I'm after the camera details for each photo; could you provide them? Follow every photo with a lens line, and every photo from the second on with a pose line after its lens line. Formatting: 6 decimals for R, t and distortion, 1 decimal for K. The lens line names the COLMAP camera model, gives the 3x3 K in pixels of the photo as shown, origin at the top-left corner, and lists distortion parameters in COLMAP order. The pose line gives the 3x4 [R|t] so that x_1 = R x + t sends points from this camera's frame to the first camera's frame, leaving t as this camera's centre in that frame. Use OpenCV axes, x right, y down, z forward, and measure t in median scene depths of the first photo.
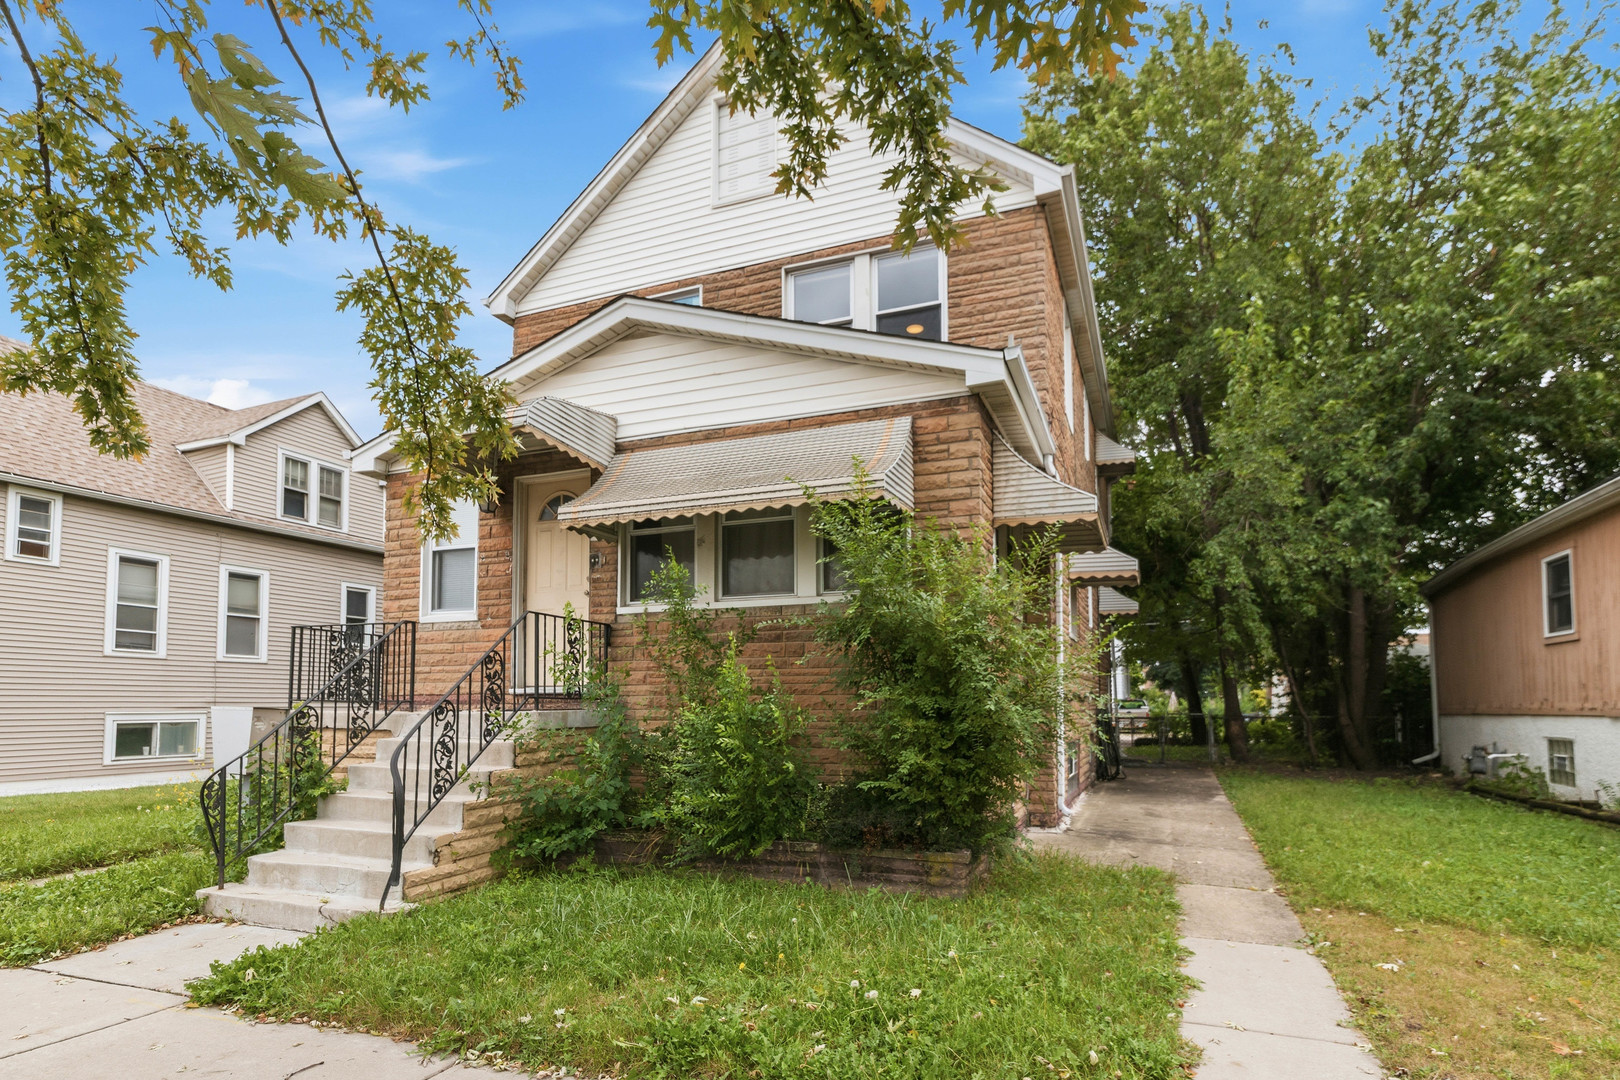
lens RADIAL K [[829.2, 0, 810.4], [0, 829.2, 539.2], [0, 0, 1]] dist [-0.003844, -0.000186]
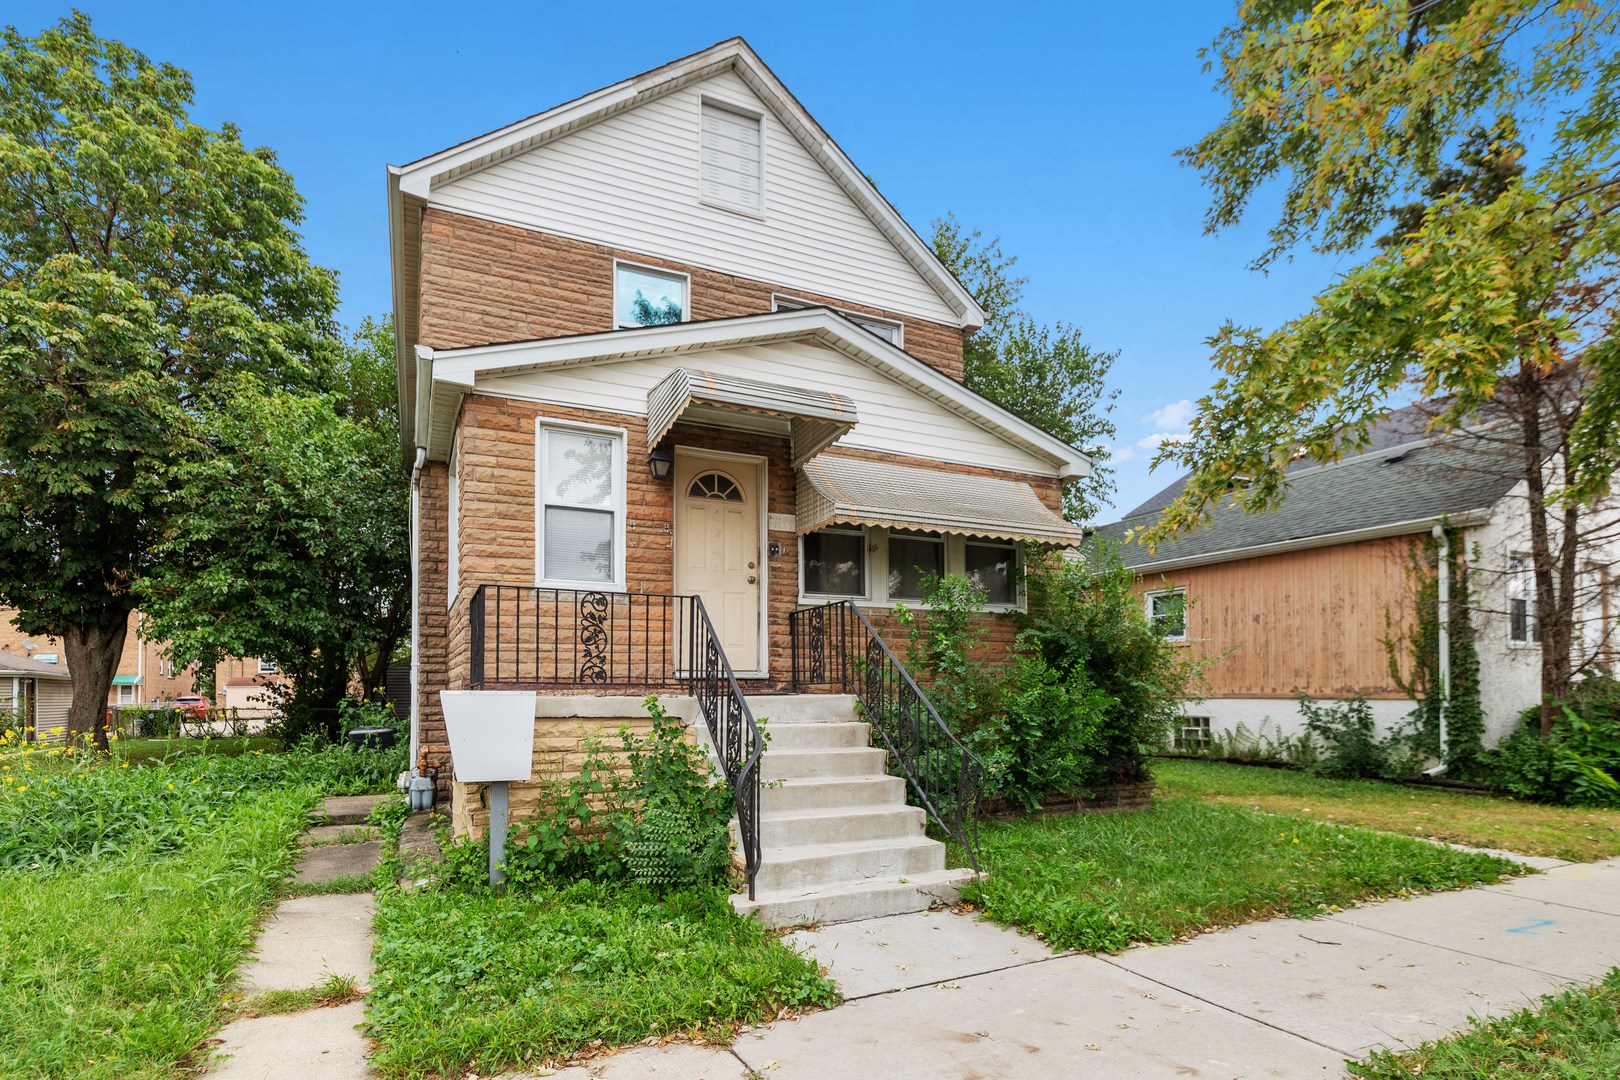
lens RADIAL K [[829.2, 0, 809.2], [0, 829.2, 540.9], [0, 0, 1]] dist [-0.003844, -0.000186]
pose [[0.677861, 0.139189, 0.721894, -0.971330], [-0.139551, 0.988423, -0.059540, 0.069957], [-0.721824, -0.060381, 0.689437, 0.262239]]
